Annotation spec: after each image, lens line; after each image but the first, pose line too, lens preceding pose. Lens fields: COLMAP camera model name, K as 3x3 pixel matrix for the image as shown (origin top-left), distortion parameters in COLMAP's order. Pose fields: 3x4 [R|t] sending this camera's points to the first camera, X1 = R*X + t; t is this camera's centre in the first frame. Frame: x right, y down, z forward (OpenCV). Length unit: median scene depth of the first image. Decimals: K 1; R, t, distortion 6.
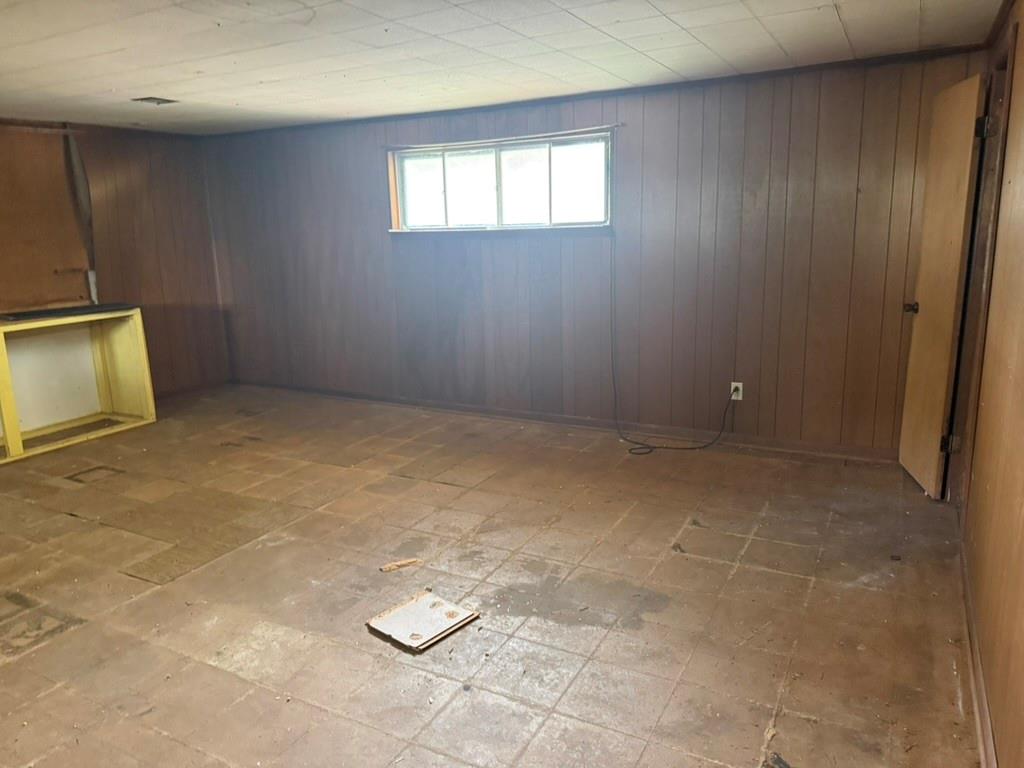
lens RADIAL K [[732.4, 0, 512.0], [0, 732.4, 384.0], [0, 0, 1]] dist [-0.003014, -0.001452]
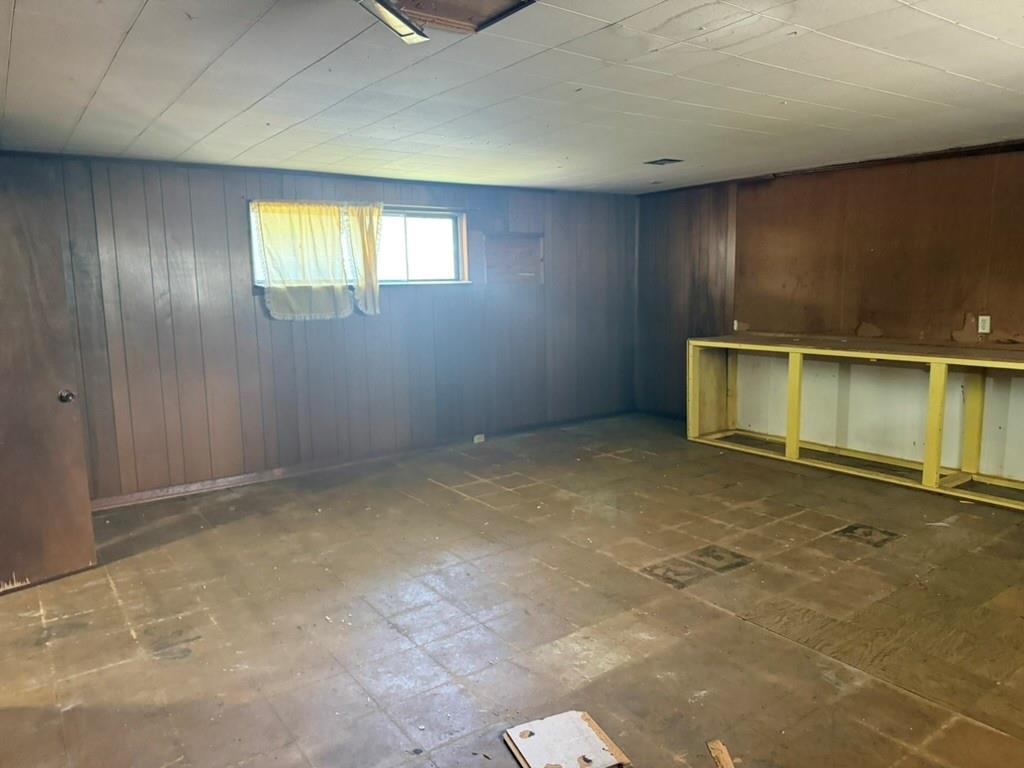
lens RADIAL K [[732.4, 0, 512.0], [0, 732.4, 384.0], [0, 0, 1]] dist [-0.003014, -0.001452]
pose [[-0.446849, 0.162077, -0.879805, 0.530434], [-0.159869, 0.953154, 0.256786, -0.255483], [0.880209, 0.255398, -0.400005, 1.114853]]
